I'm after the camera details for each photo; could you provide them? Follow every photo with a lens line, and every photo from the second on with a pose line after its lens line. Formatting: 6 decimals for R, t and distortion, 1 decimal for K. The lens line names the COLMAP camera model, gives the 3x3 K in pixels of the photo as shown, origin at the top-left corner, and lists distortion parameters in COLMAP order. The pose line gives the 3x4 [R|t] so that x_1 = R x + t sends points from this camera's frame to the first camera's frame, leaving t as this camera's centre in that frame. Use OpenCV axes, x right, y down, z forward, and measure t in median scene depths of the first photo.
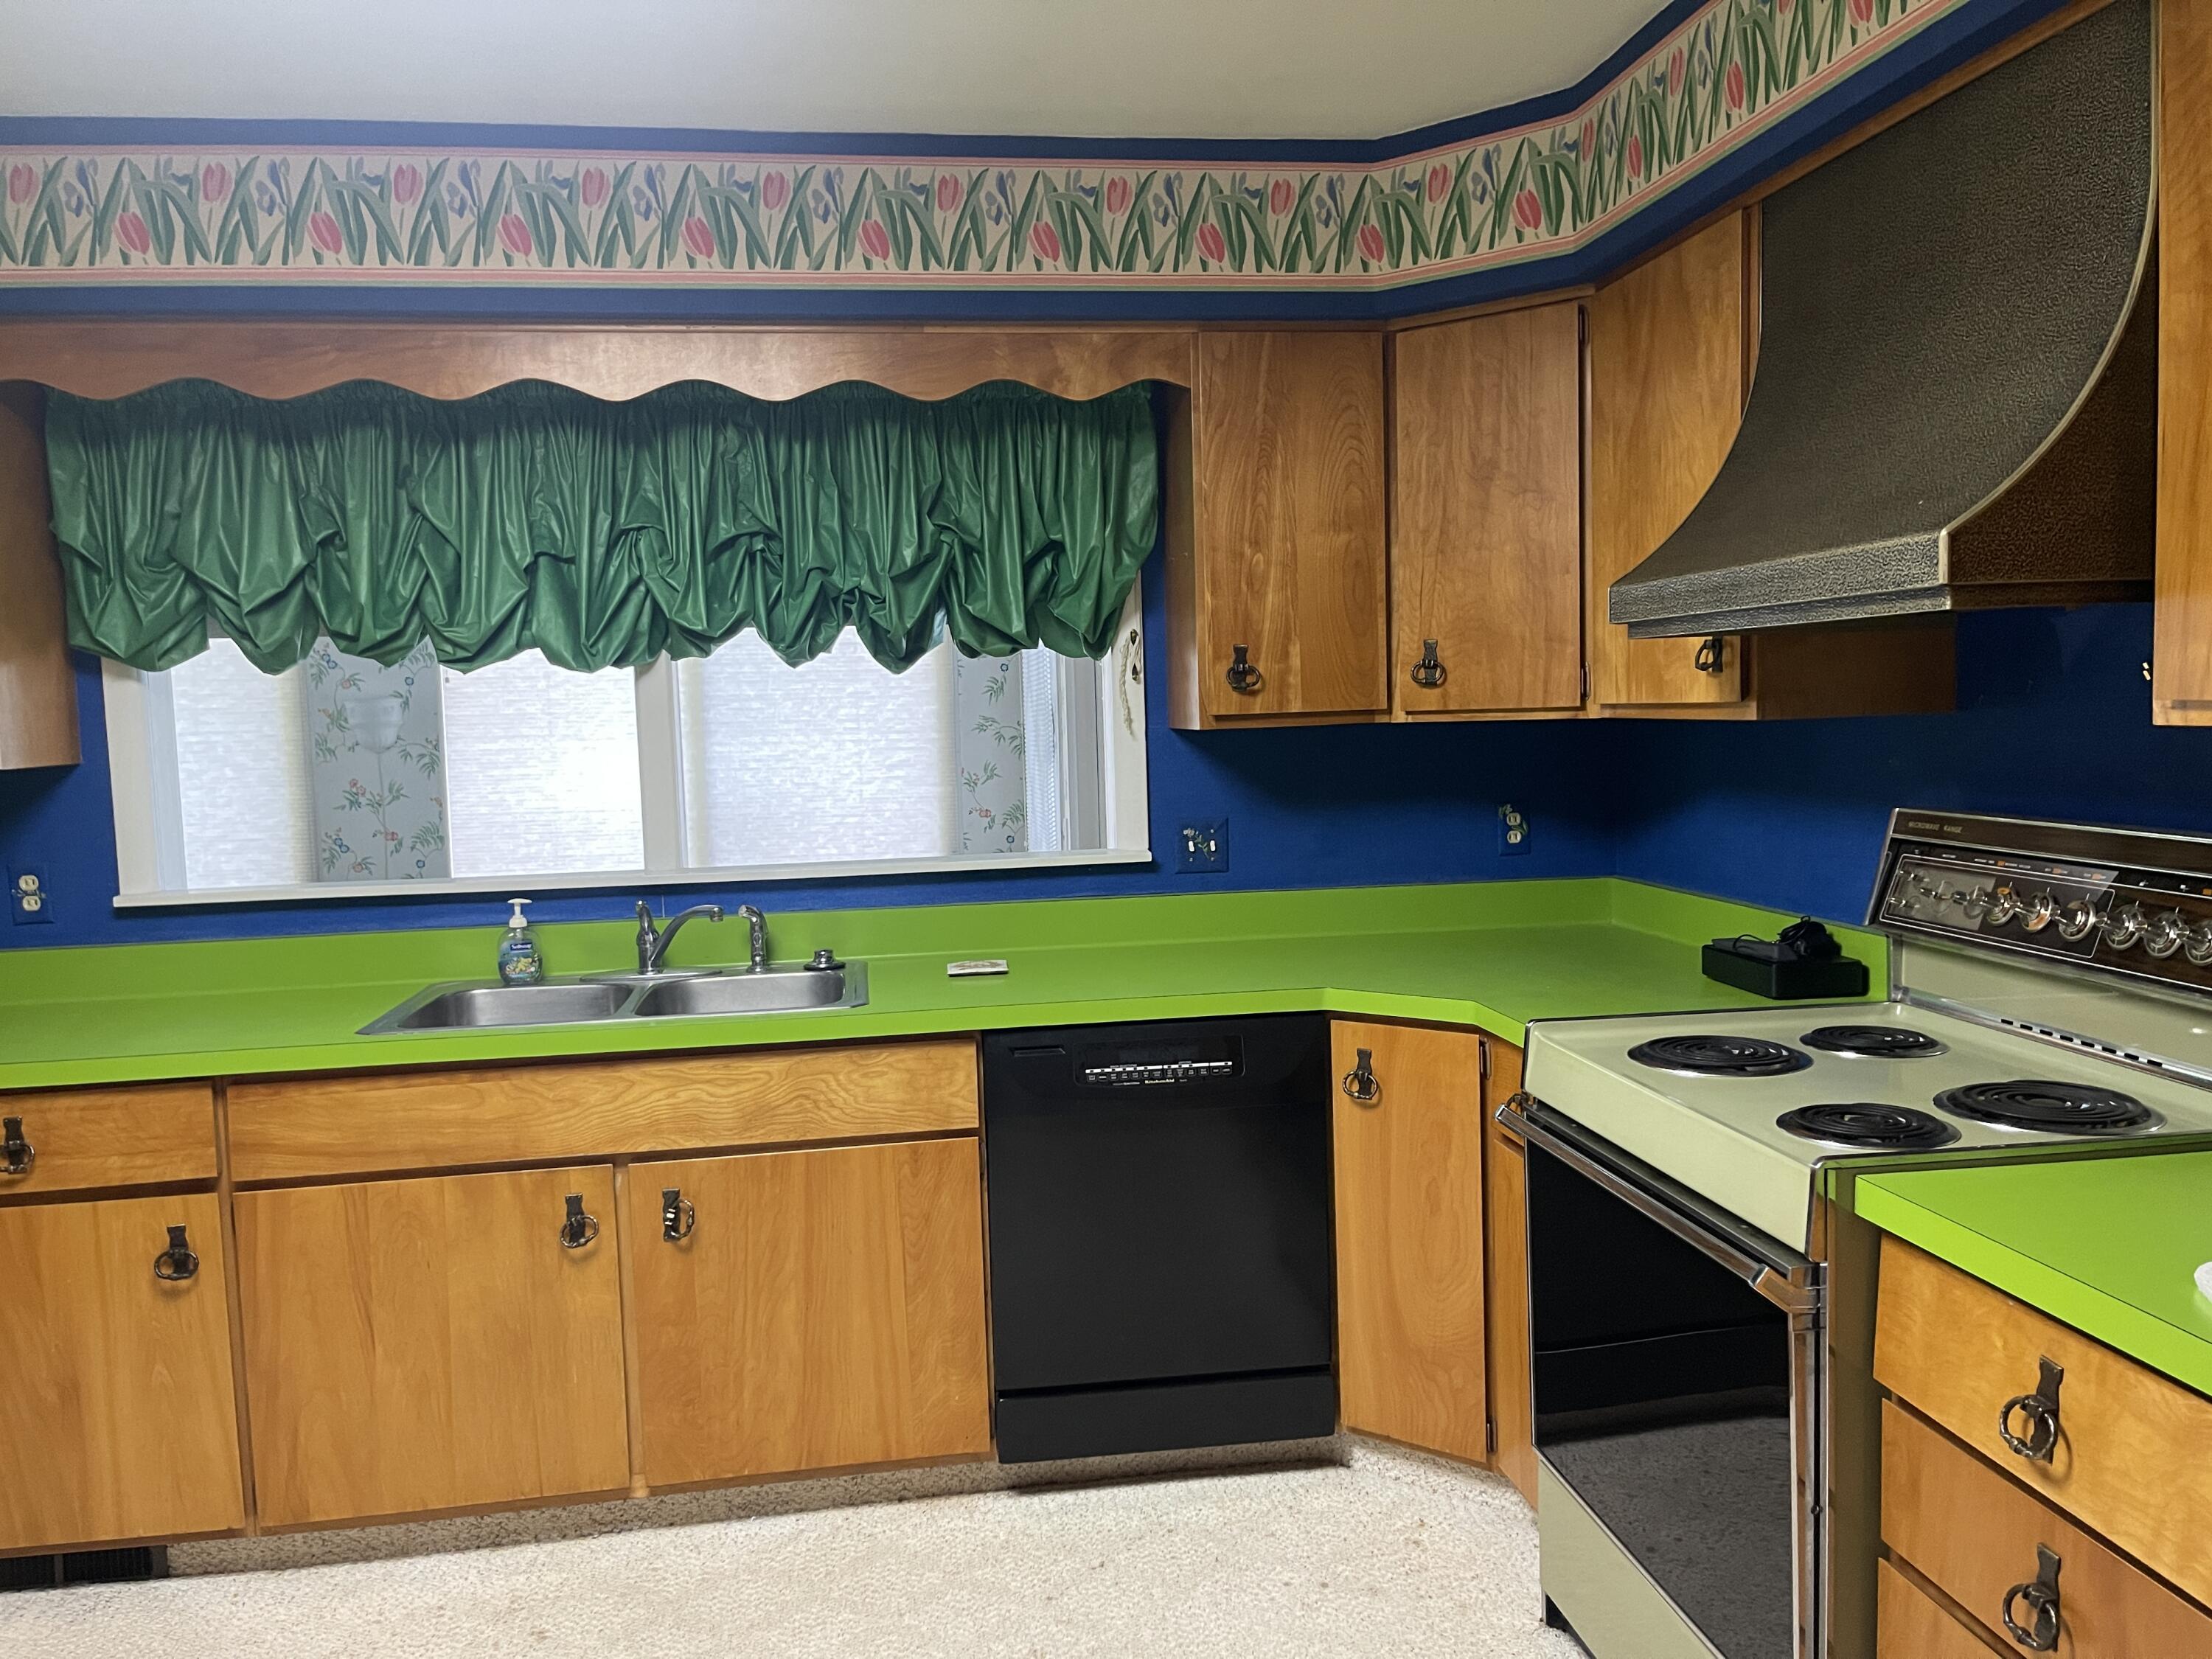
lens RADIAL K [[1652.0, 0, 1110.4], [0, 1652.0, 852.6], [0, 0, 1]] dist [0.077064, -0.113601]
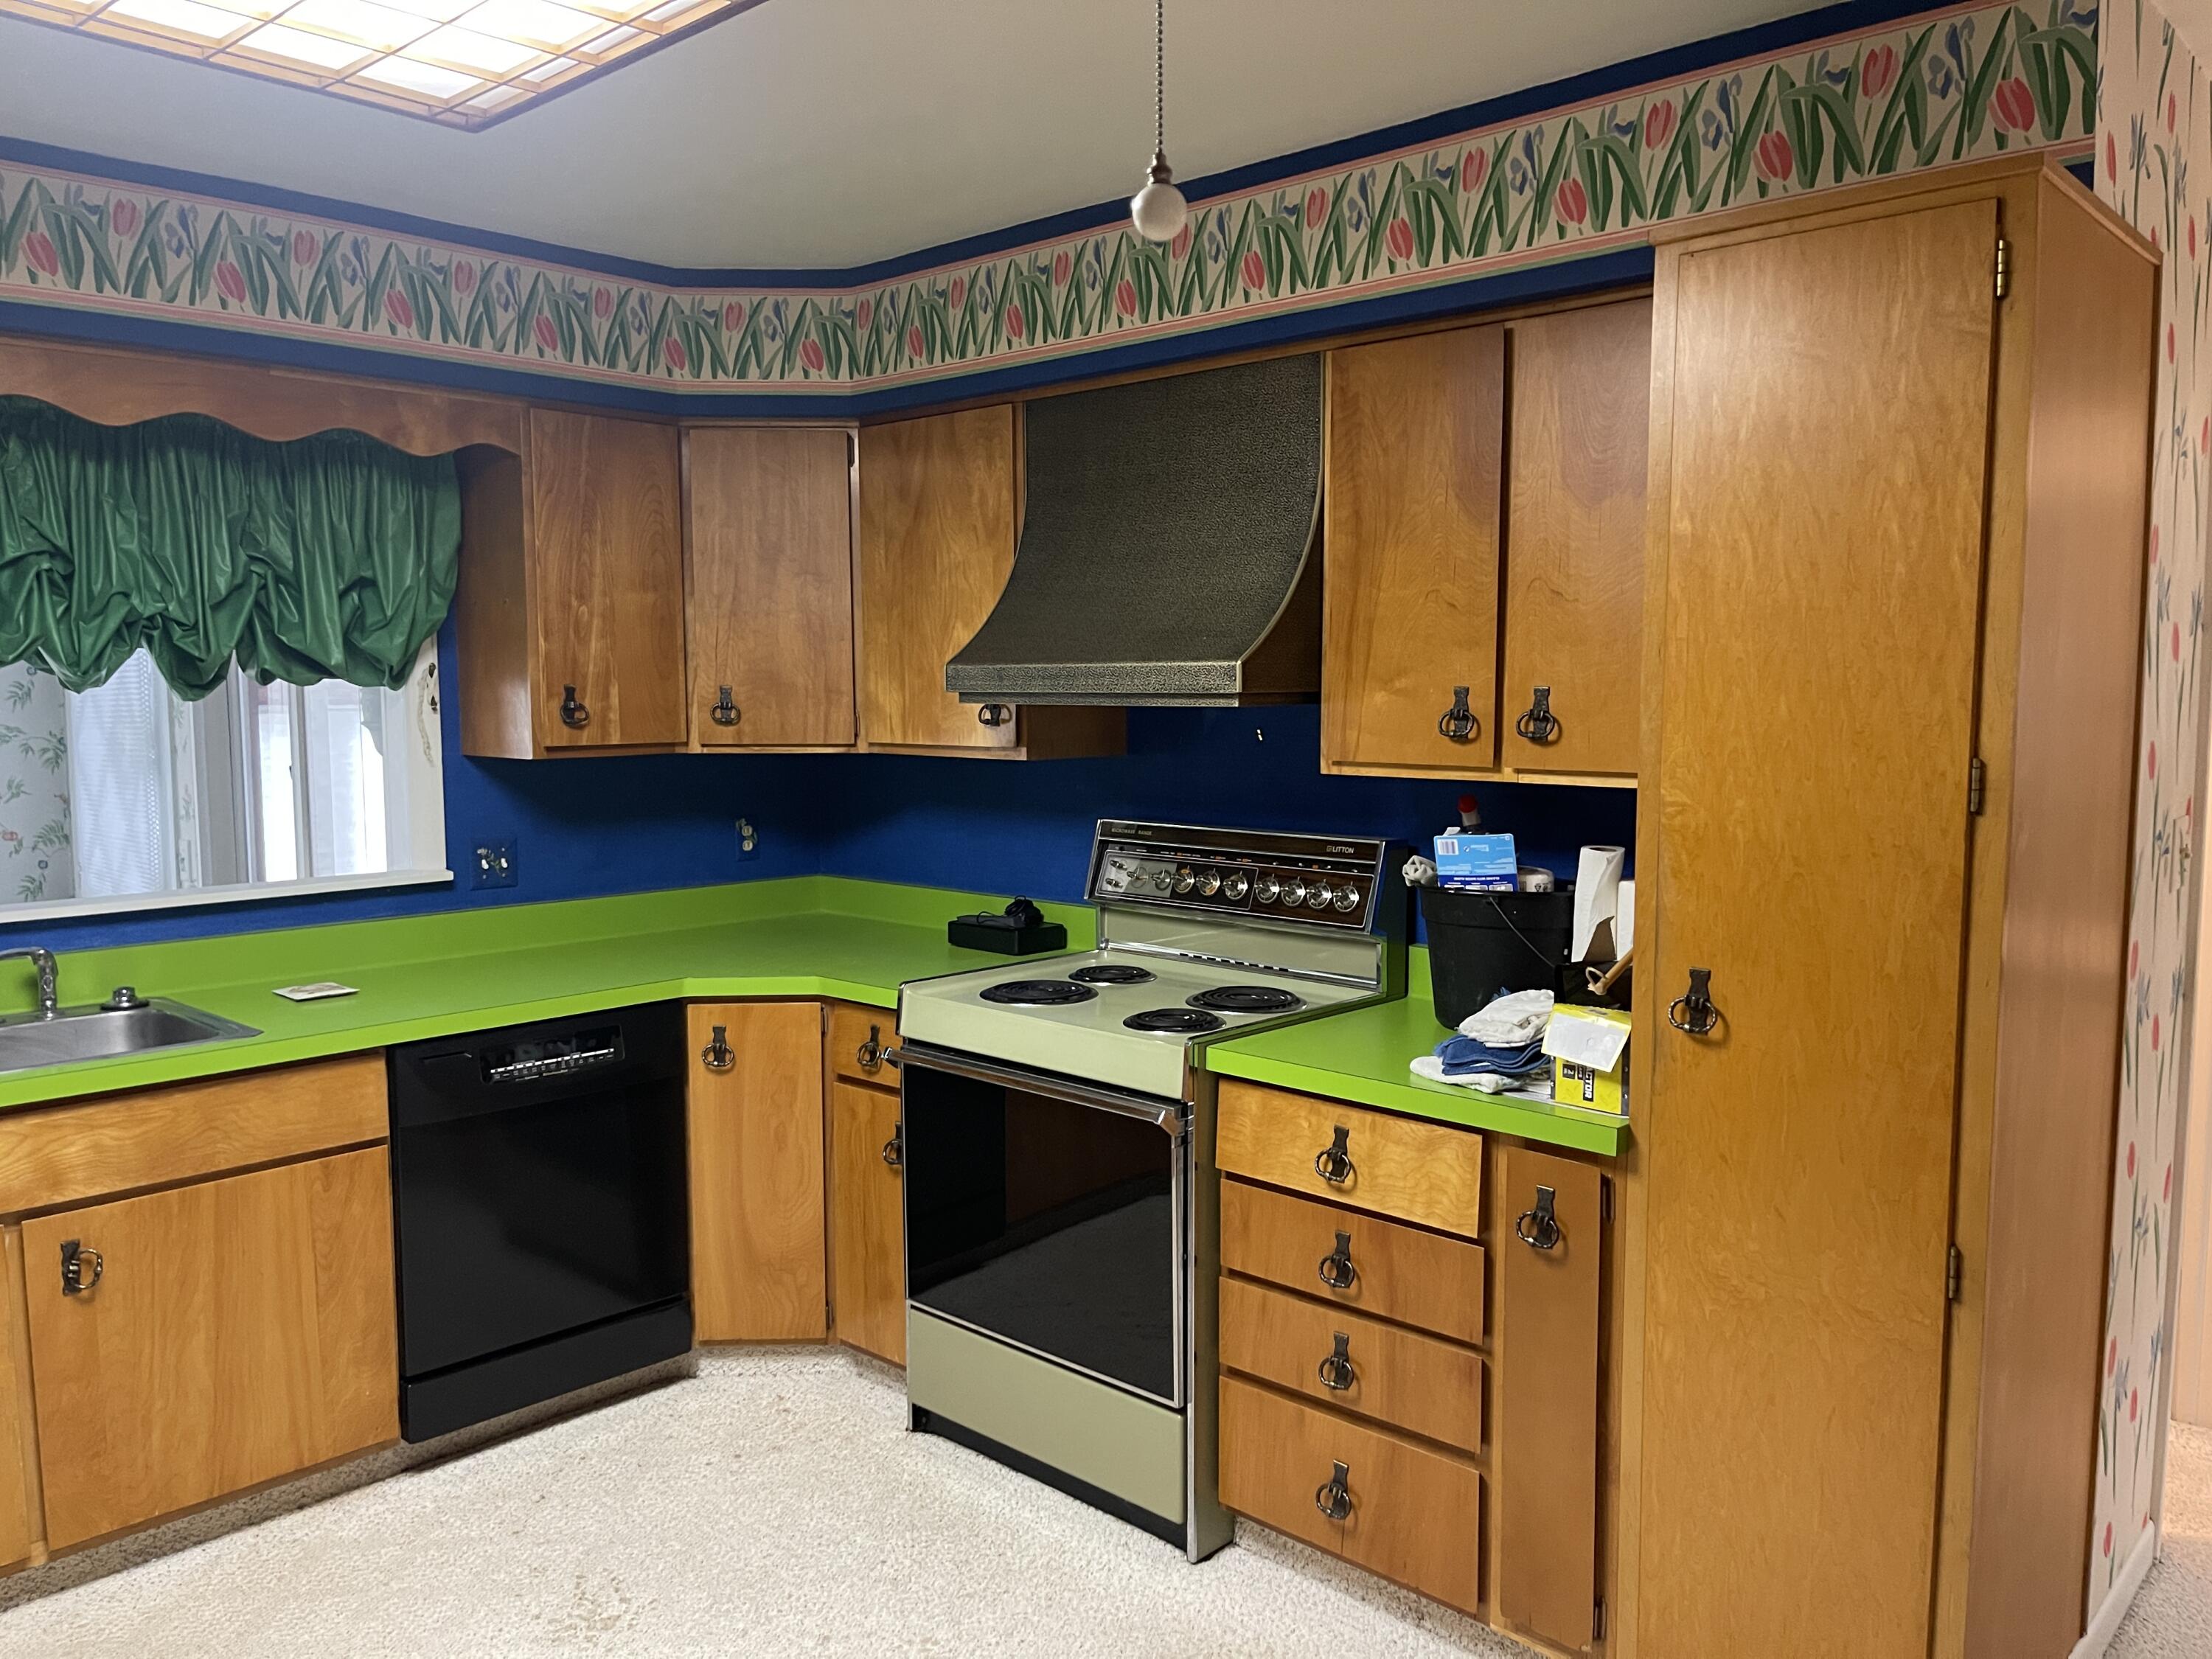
lens RADIAL K [[1652.0, 0, 1110.4], [0, 1652.0, 852.6], [0, 0, 1]] dist [0.077064, -0.113601]
pose [[0.782183, -0.036535, 0.621977, -0.367341], [0.035261, 0.999275, 0.014354, -0.014953], [-0.622051, 0.010704, 0.782904, -0.130258]]
